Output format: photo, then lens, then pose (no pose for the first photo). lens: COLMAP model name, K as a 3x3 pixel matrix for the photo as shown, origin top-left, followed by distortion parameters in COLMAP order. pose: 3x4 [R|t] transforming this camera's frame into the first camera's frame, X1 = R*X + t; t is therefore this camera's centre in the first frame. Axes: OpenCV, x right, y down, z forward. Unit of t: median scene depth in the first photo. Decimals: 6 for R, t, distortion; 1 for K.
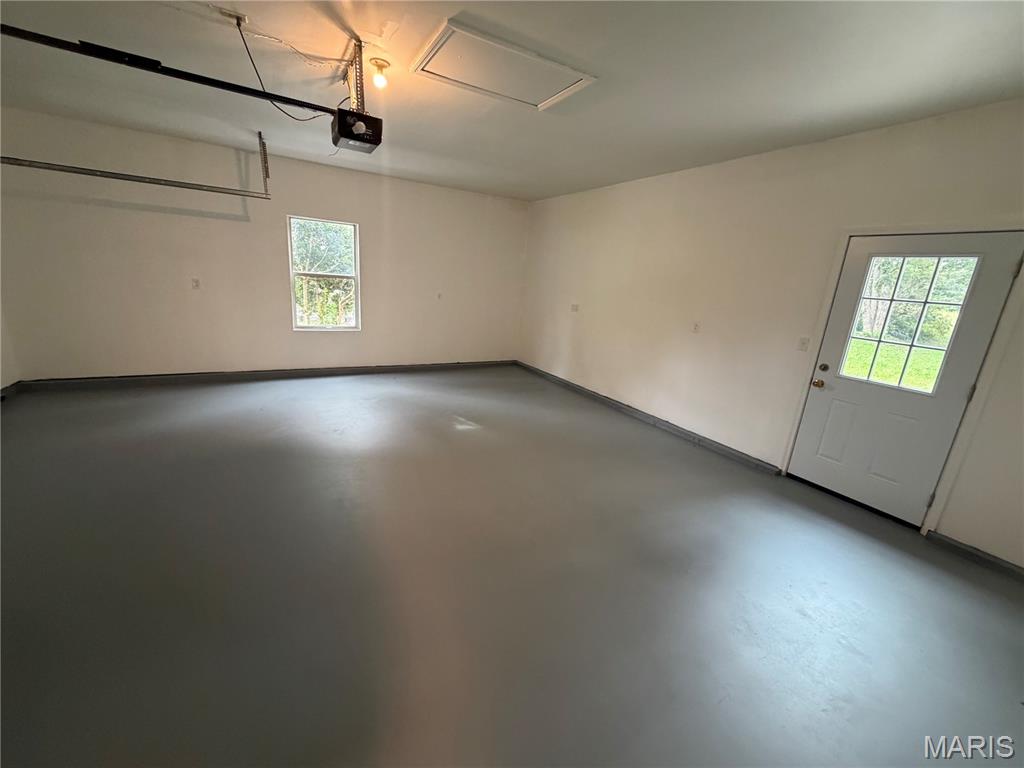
lens RADIAL K [[411.1, 0, 512.0], [0, 411.1, 384.0], [0, 0, 1]] dist [0.001113, -0.000218]
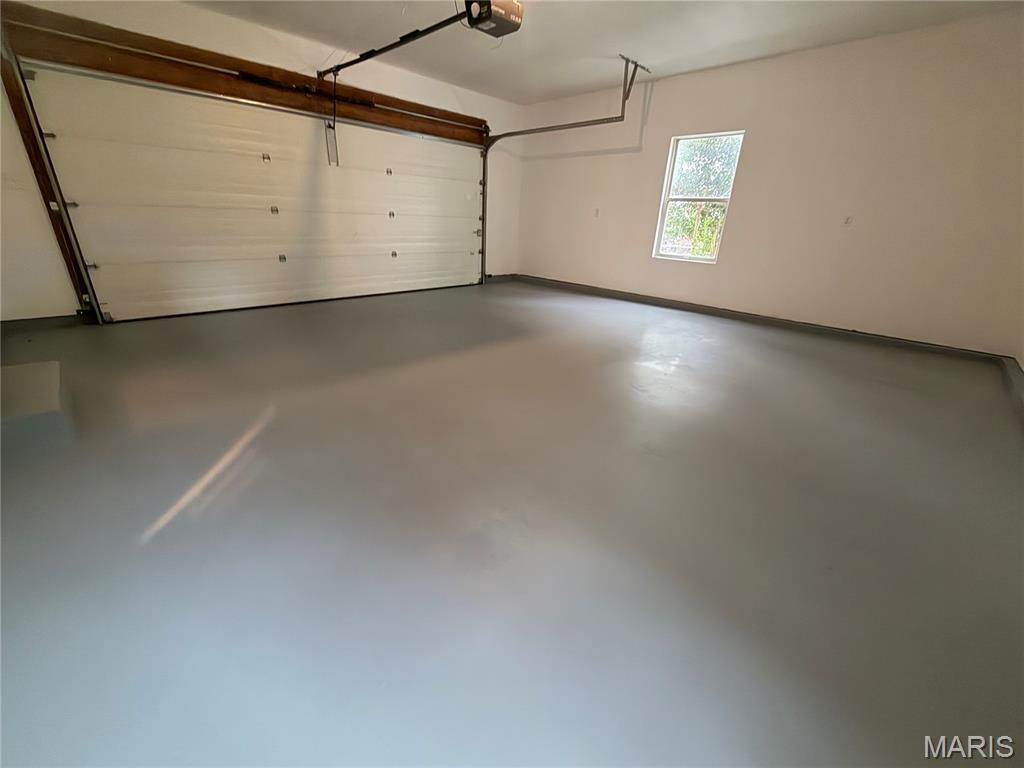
lens RADIAL K [[411.1, 0, 512.0], [0, 411.1, 384.0], [0, 0, 1]] dist [0.001113, -0.000218]
pose [[0.273696, 0.305161, -0.912122, 0.542287], [-0.256974, 0.937060, 0.236395, 0.020330], [0.926852, 0.169692, 0.334888, 0.493648]]
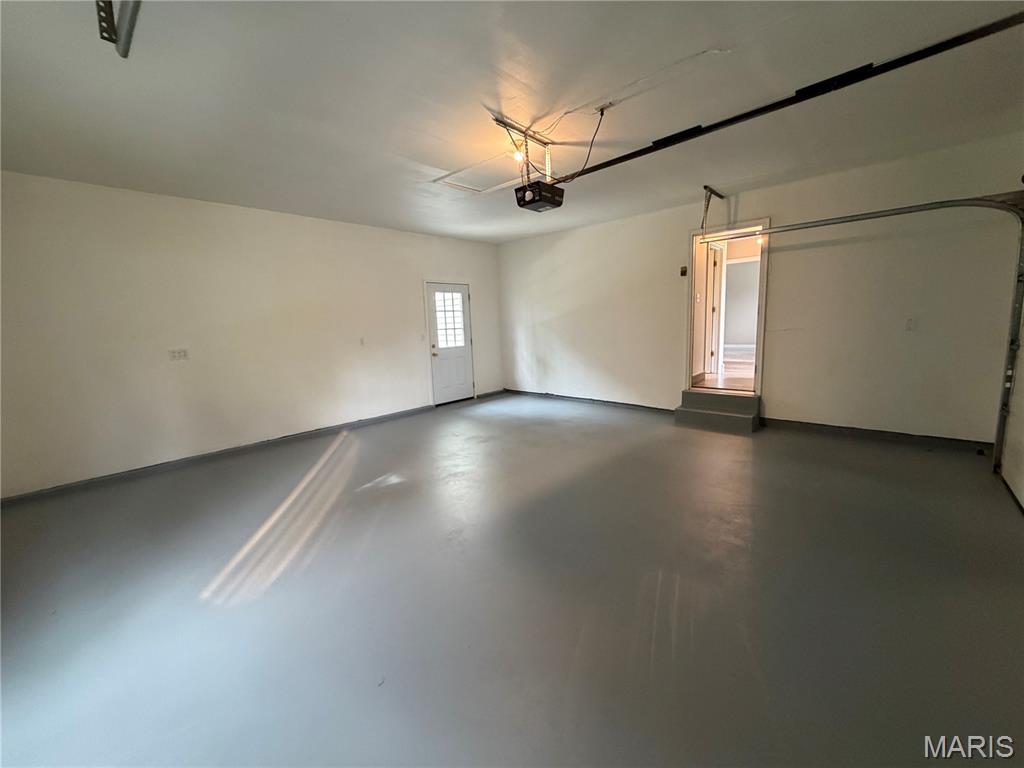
lens RADIAL K [[411.1, 0, 512.0], [0, 411.1, 384.0], [0, 0, 1]] dist [0.001113, -0.000218]
pose [[-0.323518, -0.198652, 0.925134, -0.968185], [0.258299, 0.922039, 0.288314, -0.269461], [-0.910284, 0.332236, -0.246985, 0.929043]]
